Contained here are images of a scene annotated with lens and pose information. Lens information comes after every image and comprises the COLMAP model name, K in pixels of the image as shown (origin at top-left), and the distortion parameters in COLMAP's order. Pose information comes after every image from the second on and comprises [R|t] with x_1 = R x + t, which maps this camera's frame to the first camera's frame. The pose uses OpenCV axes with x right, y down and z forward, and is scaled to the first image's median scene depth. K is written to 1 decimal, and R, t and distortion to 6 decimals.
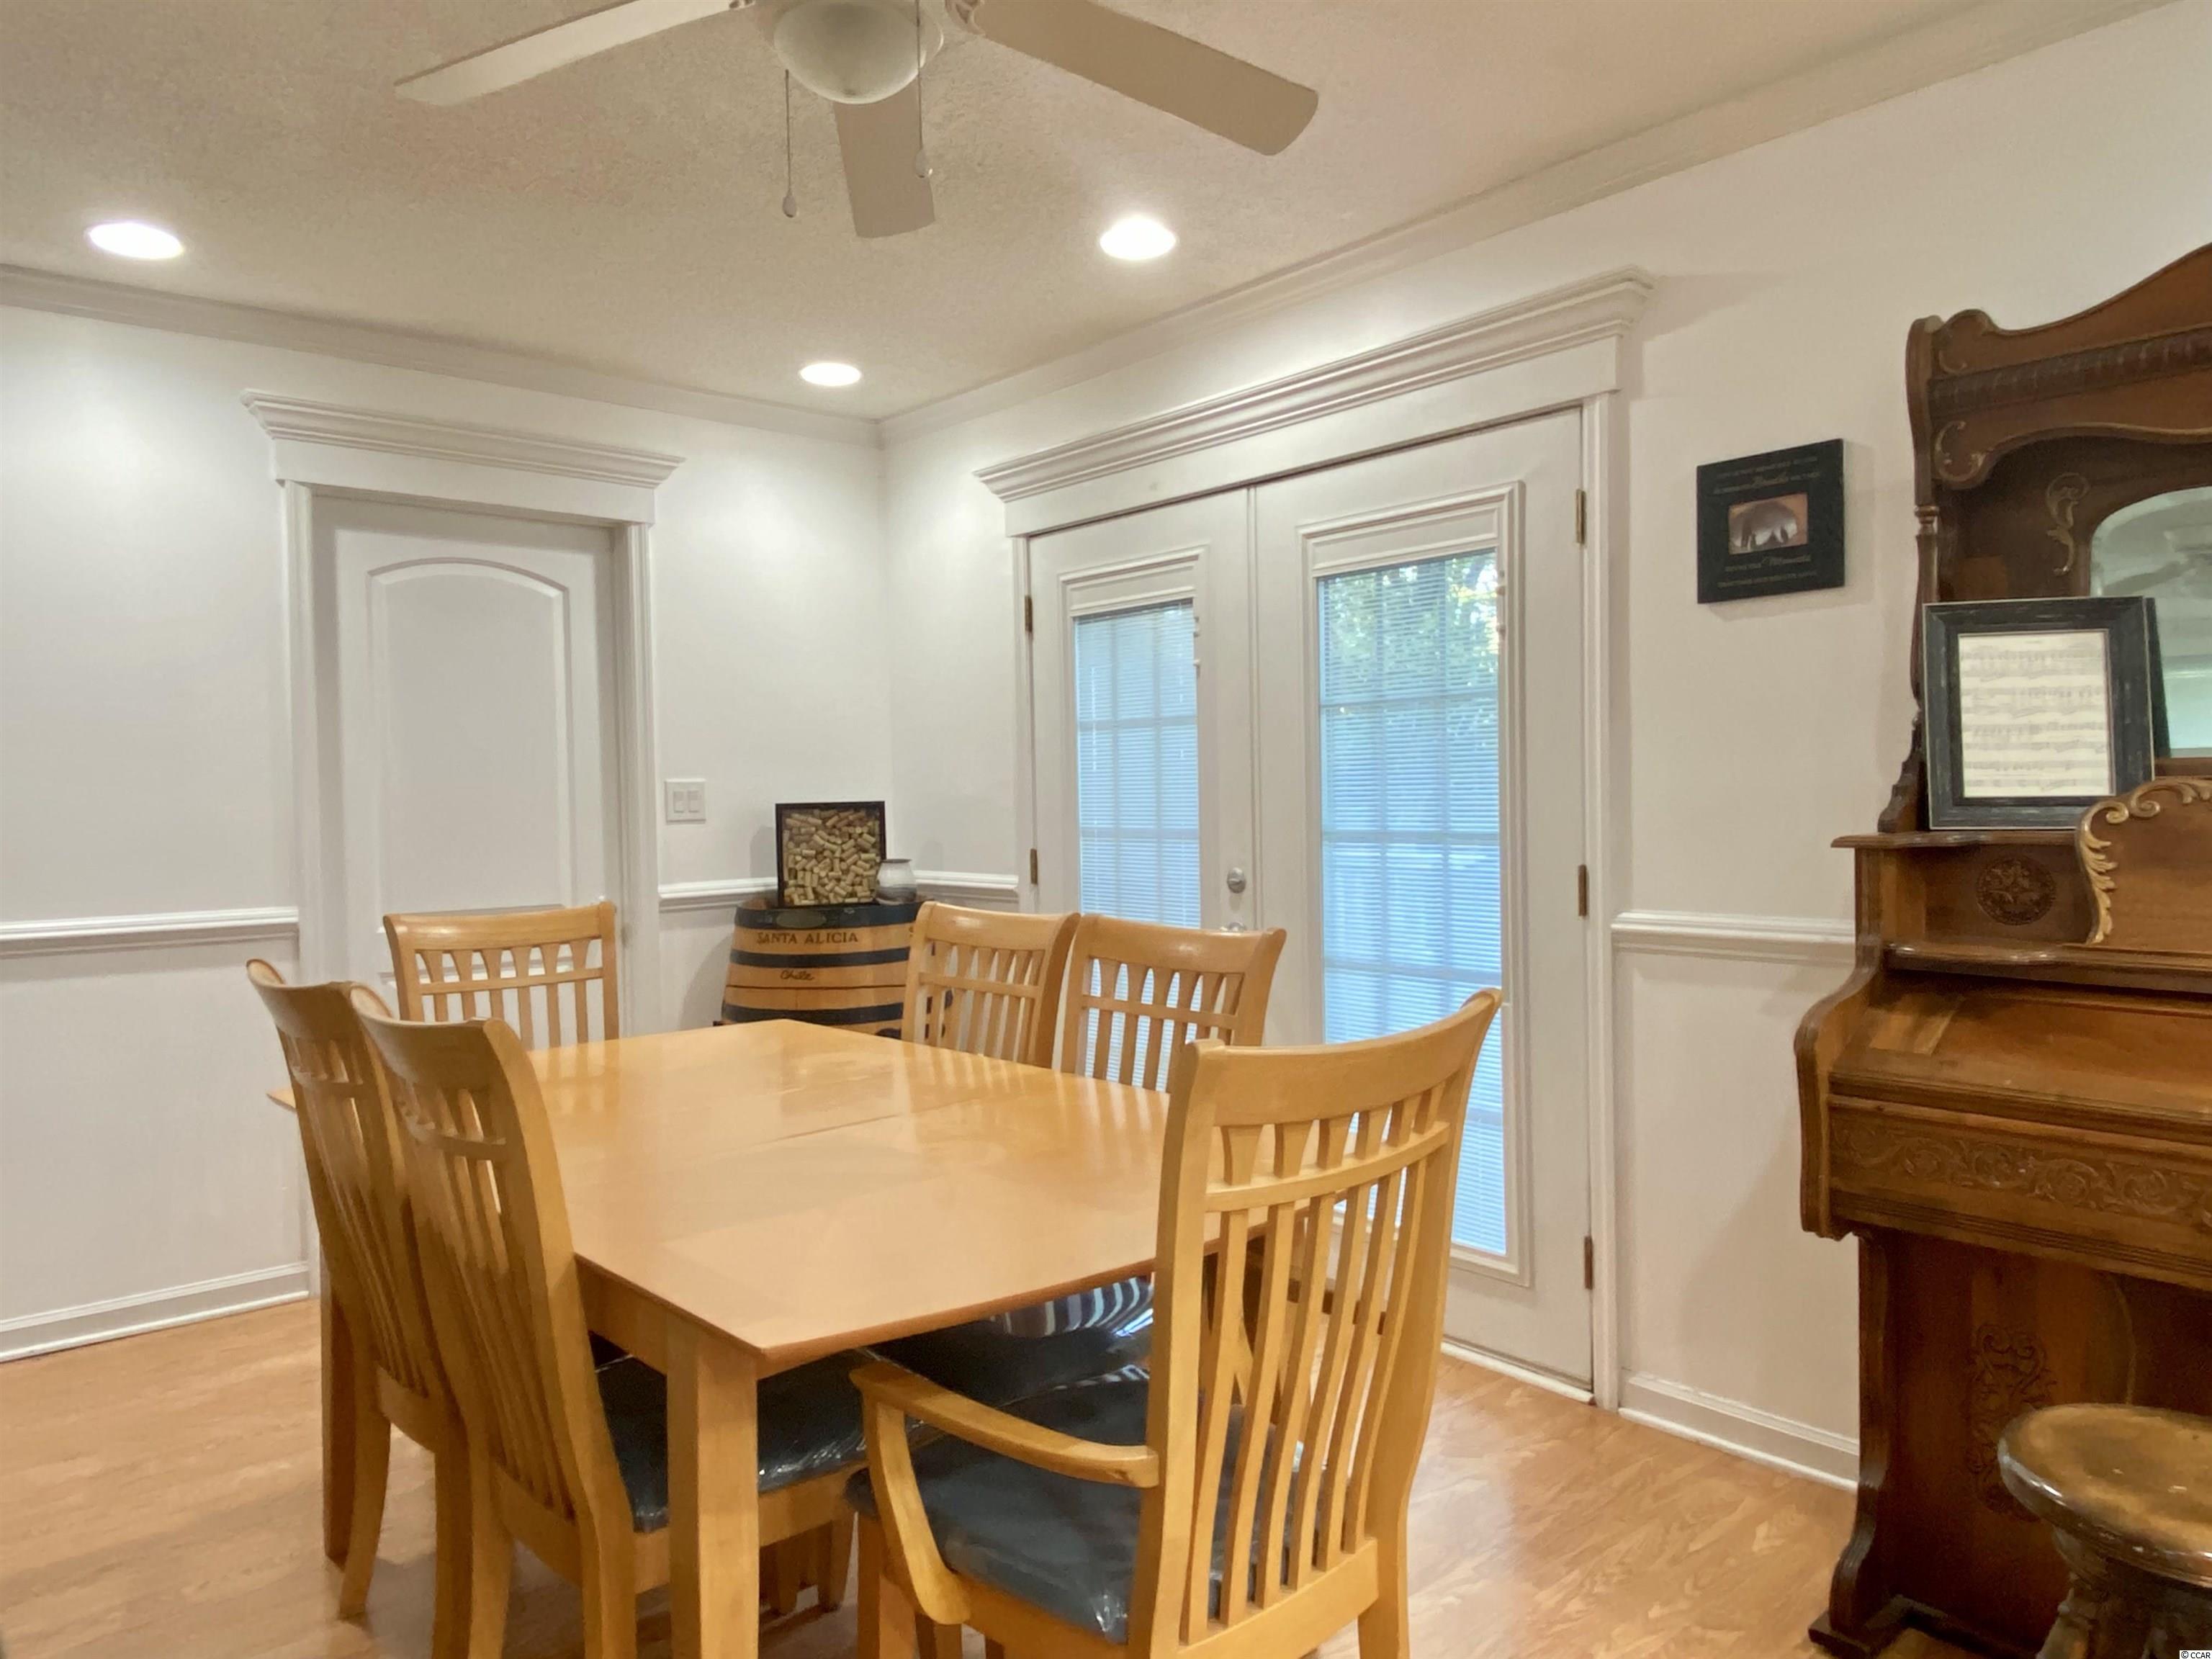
lens RADIAL K [[1432.2, 0, 1118.7], [0, 1432.2, 825.3], [0, 0, 1]] dist [0.026278, -0.017837]
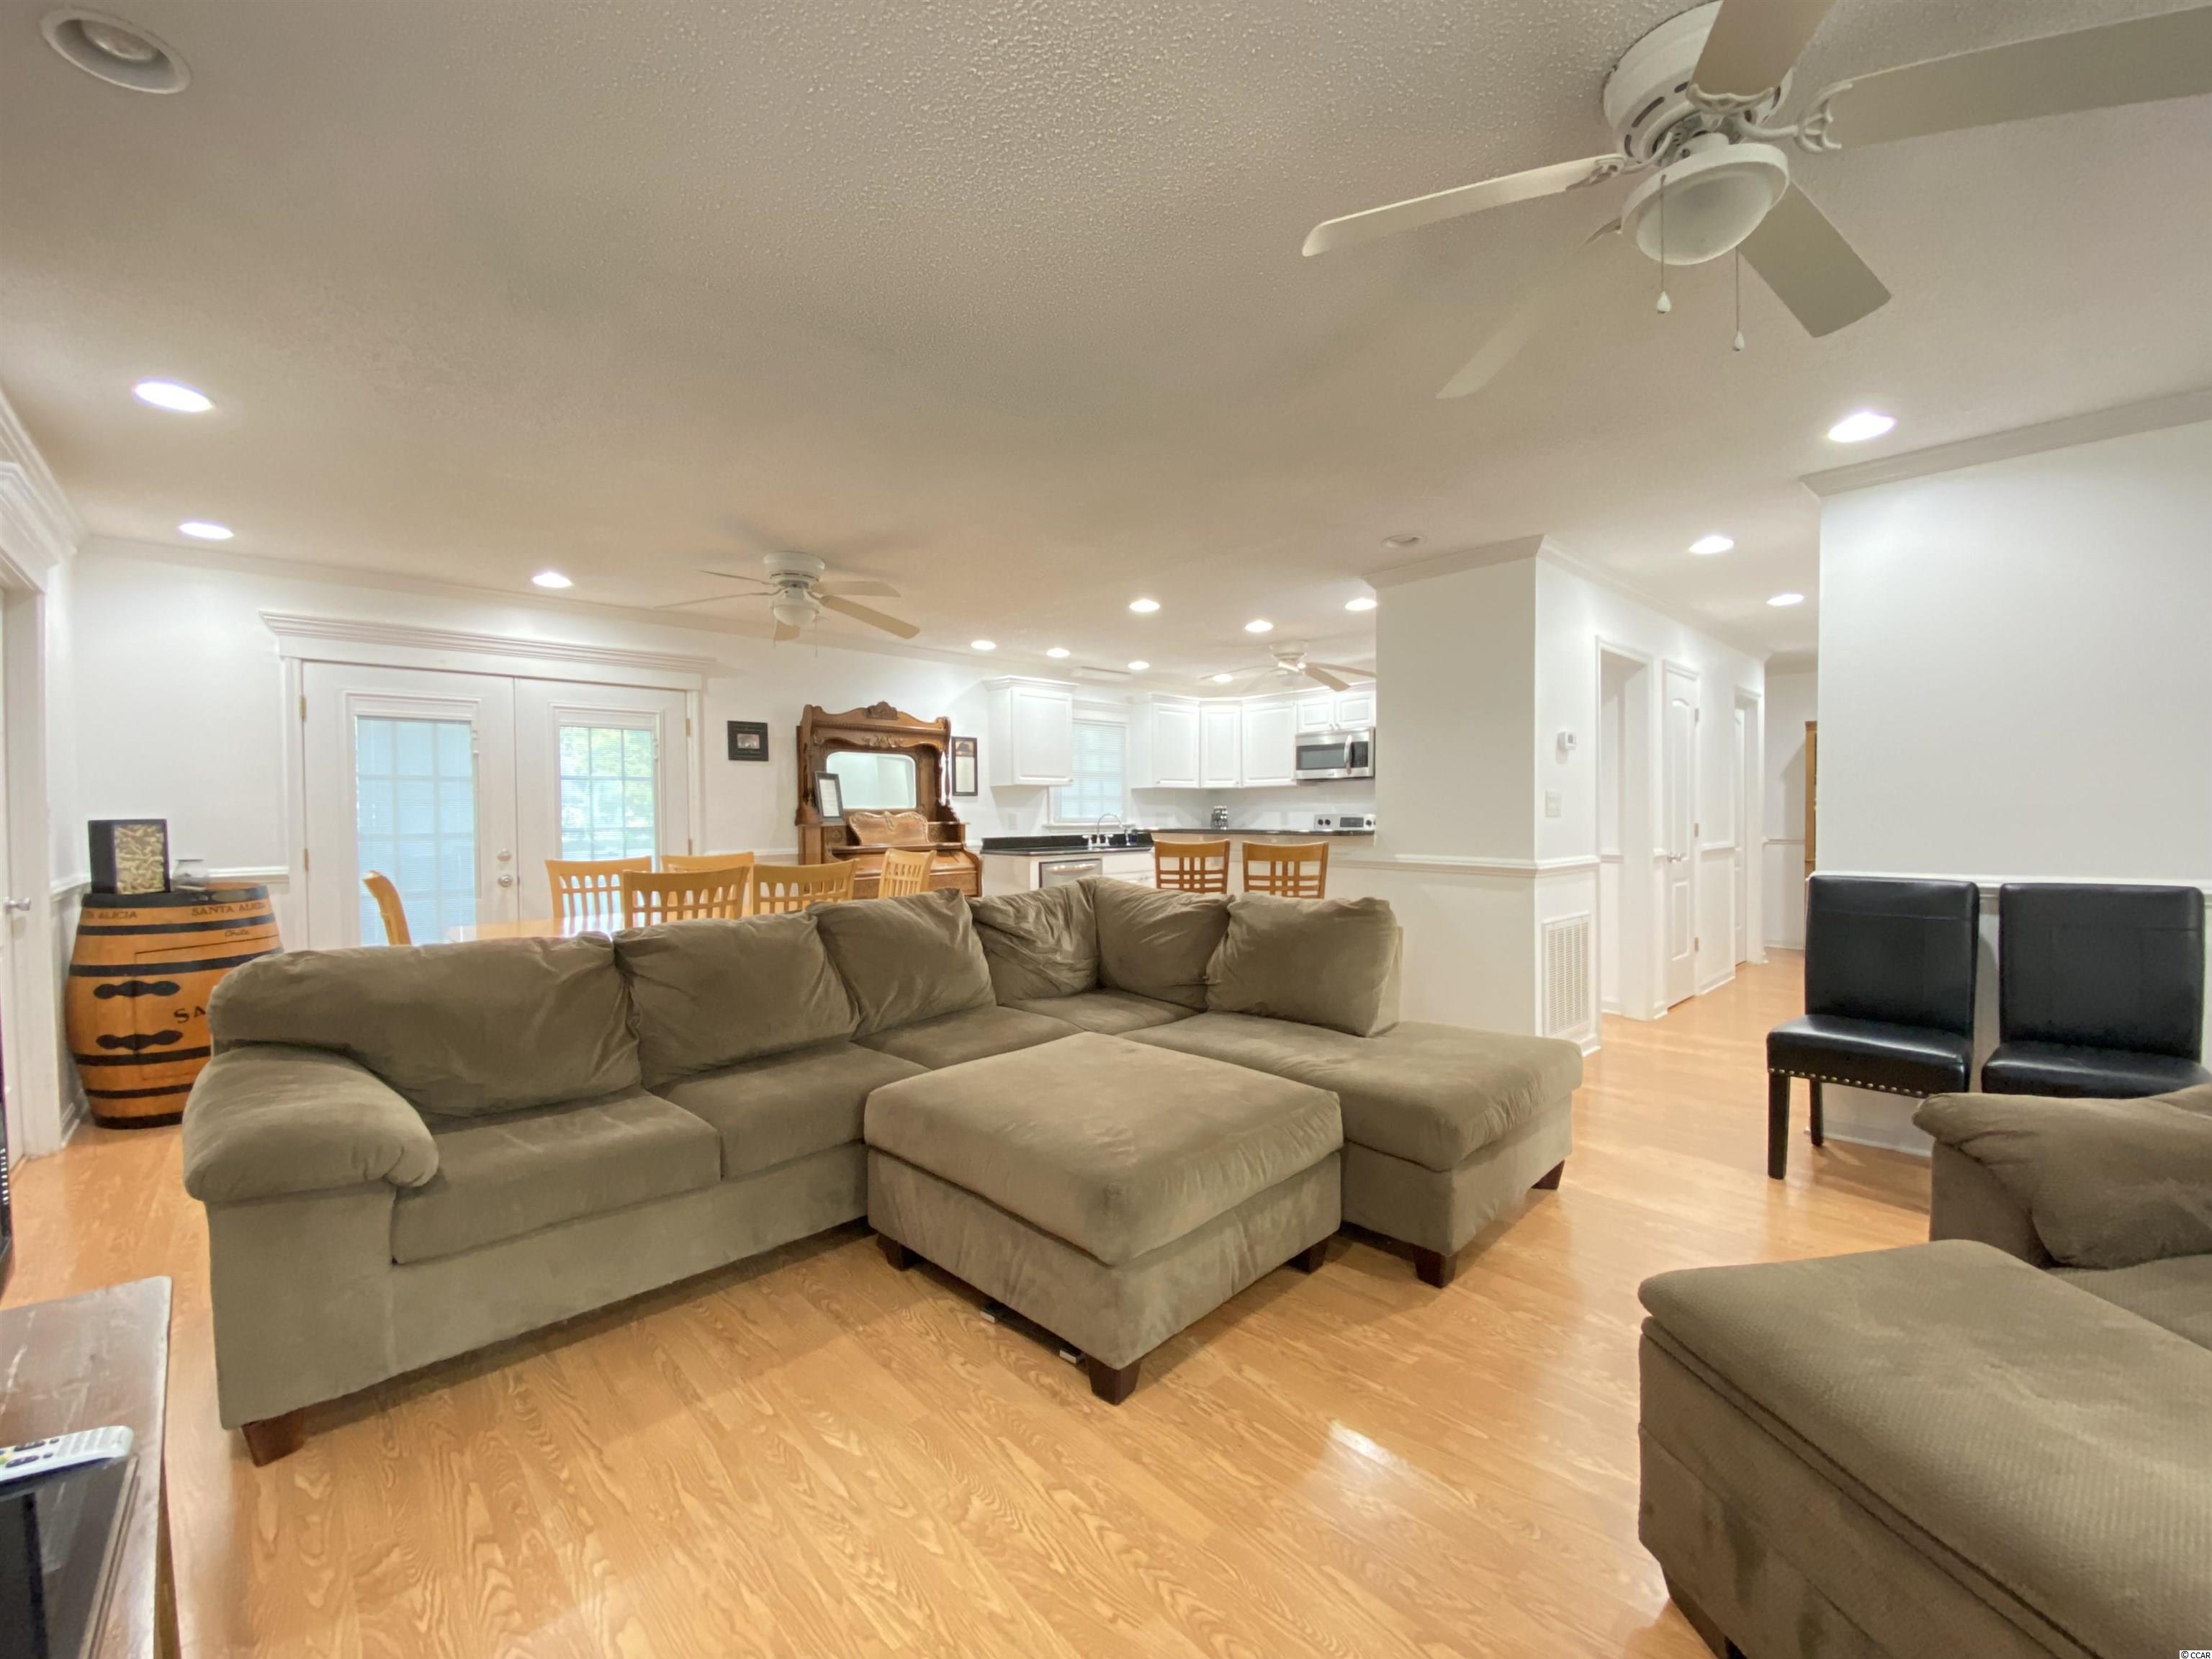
lens RADIAL K [[899.1, 0, 1103.0], [0, 899.1, 824.2], [0, 0, 1]] dist [0.017629, -0.018128]
pose [[-0.030152, 0.006021, 0.999527, -1.271826], [0.032630, 0.999455, -0.005036, 0.027261], [-0.999013, 0.032463, -0.030332, 0.124201]]
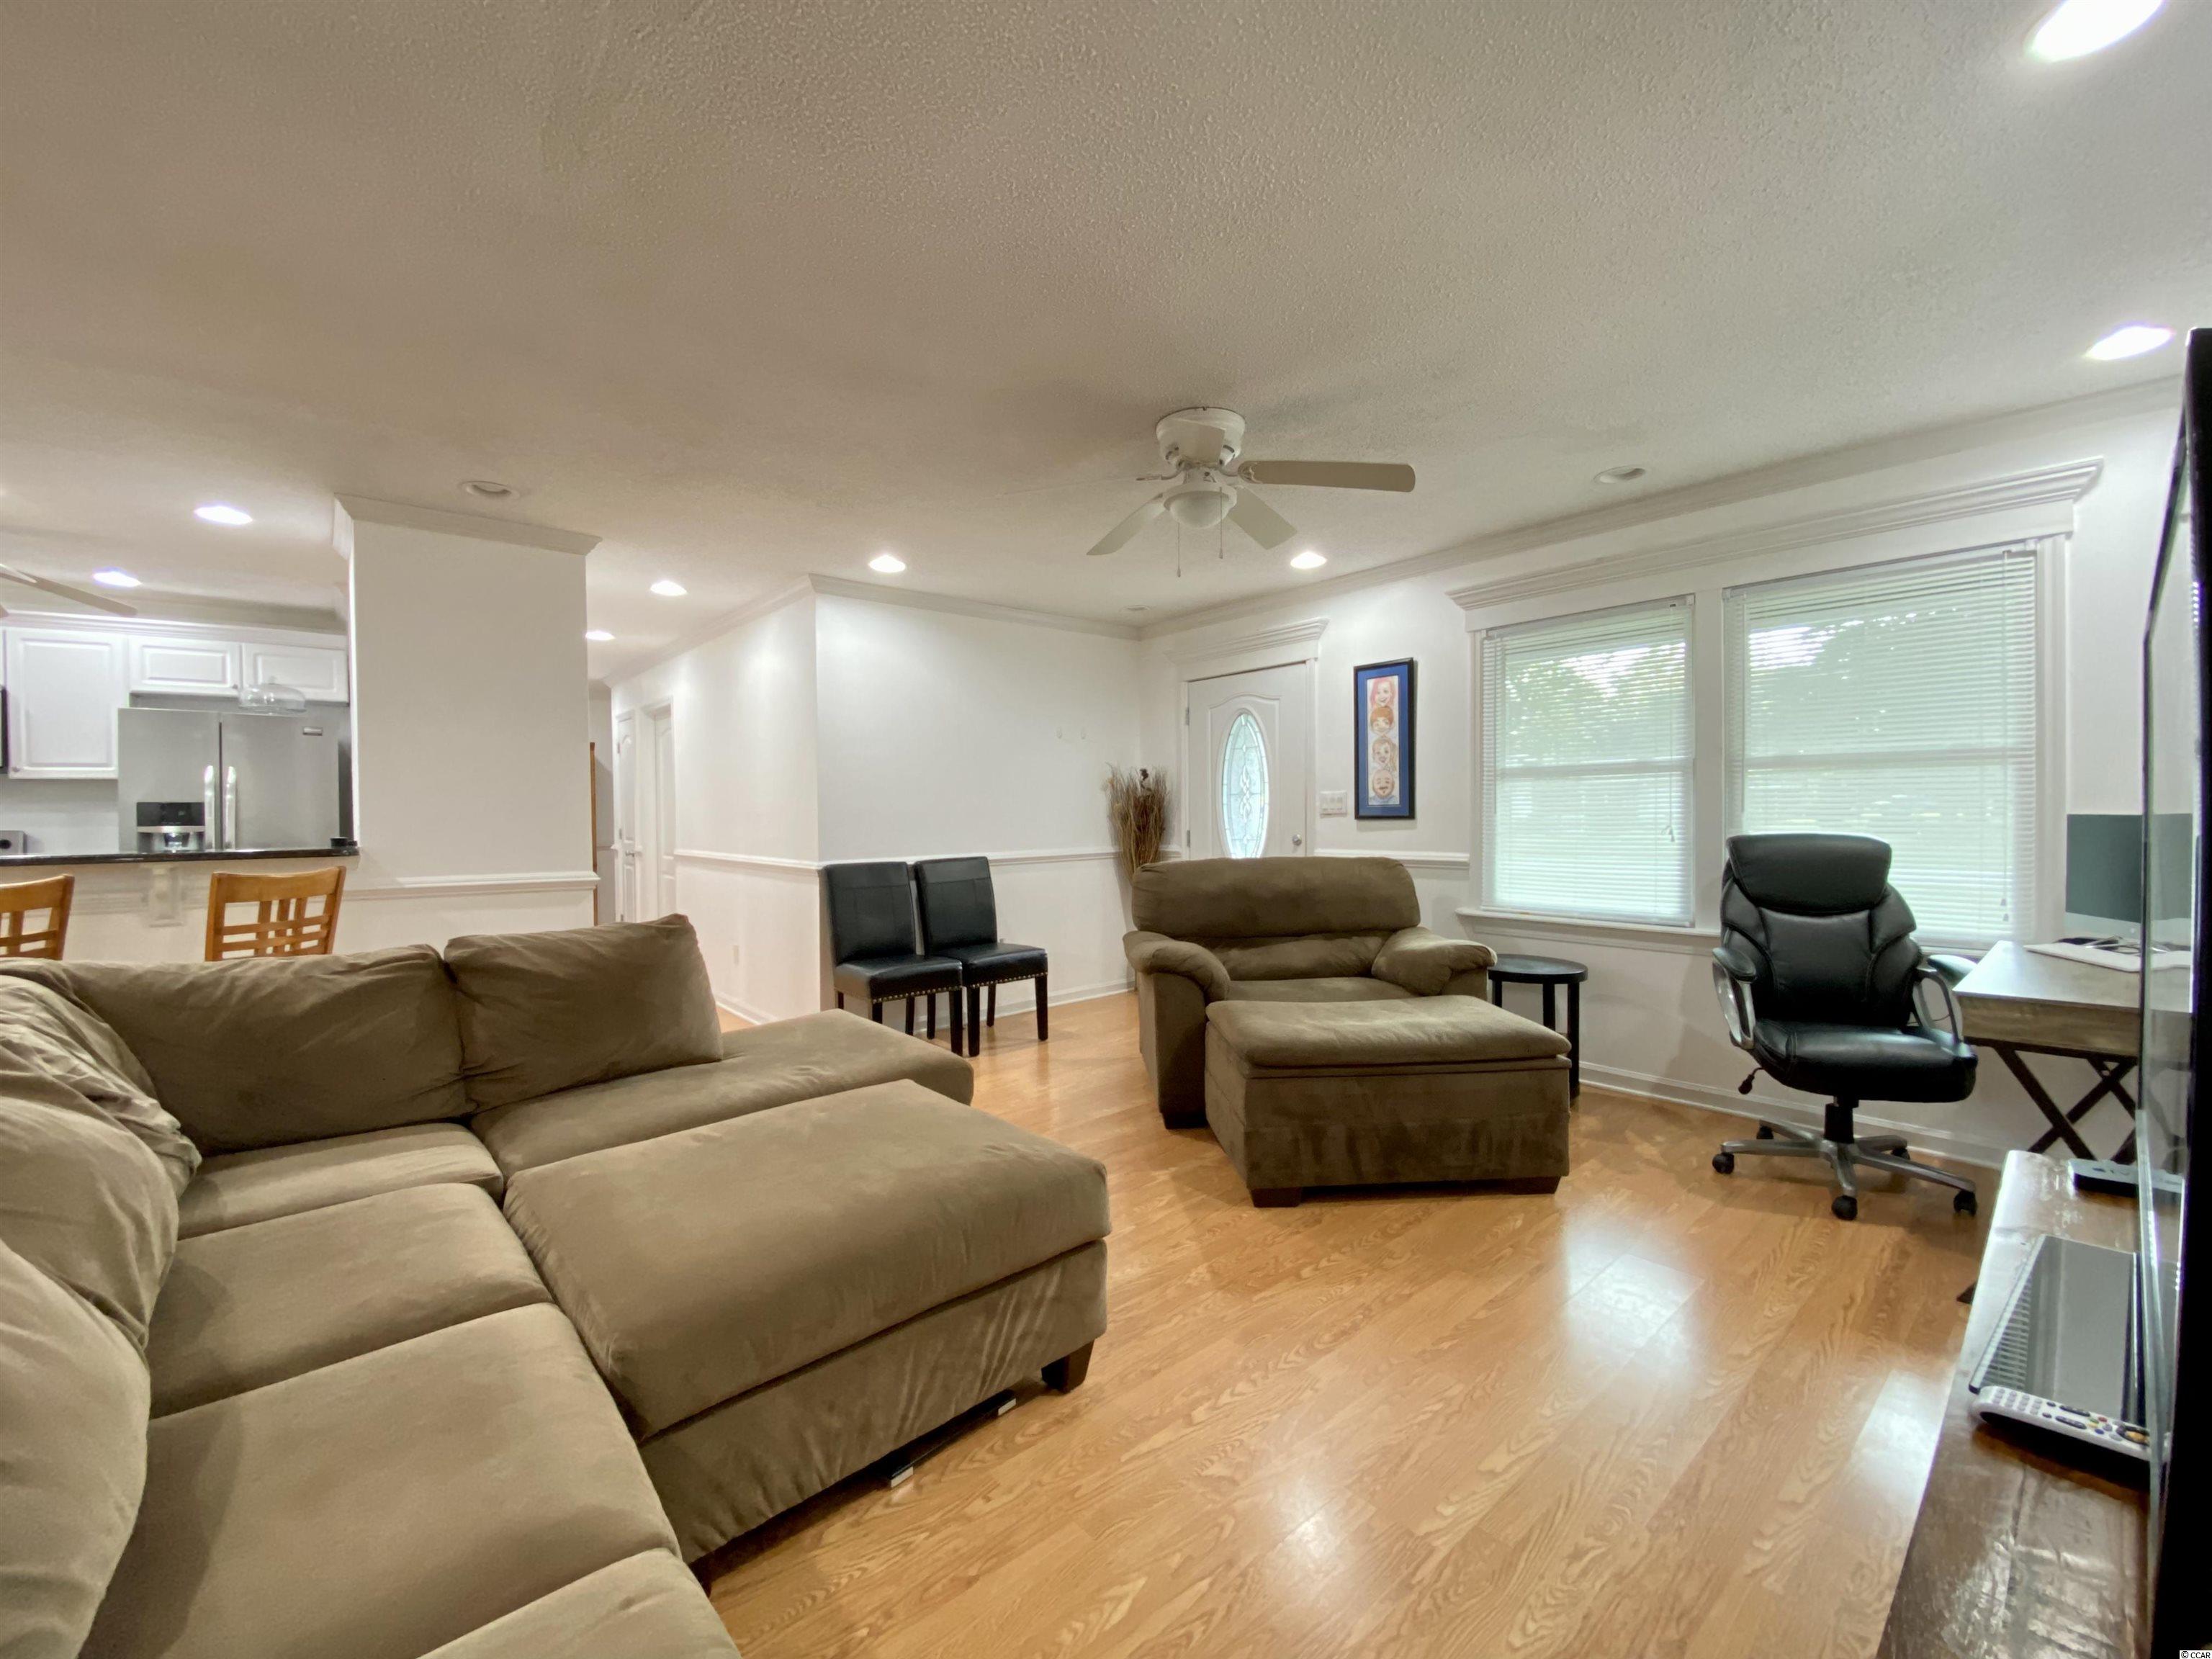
lens RADIAL K [[899.1, 0, 1100.0], [0, 899.1, 830.1], [0, 0, 1]] dist [0.017629, -0.018128]
pose [[-0.999513, 0.026285, 0.016830, -0.797937], [0.027012, 0.998642, 0.044553, 0.002517], [-0.015636, 0.044986, -0.998865, 0.622718]]
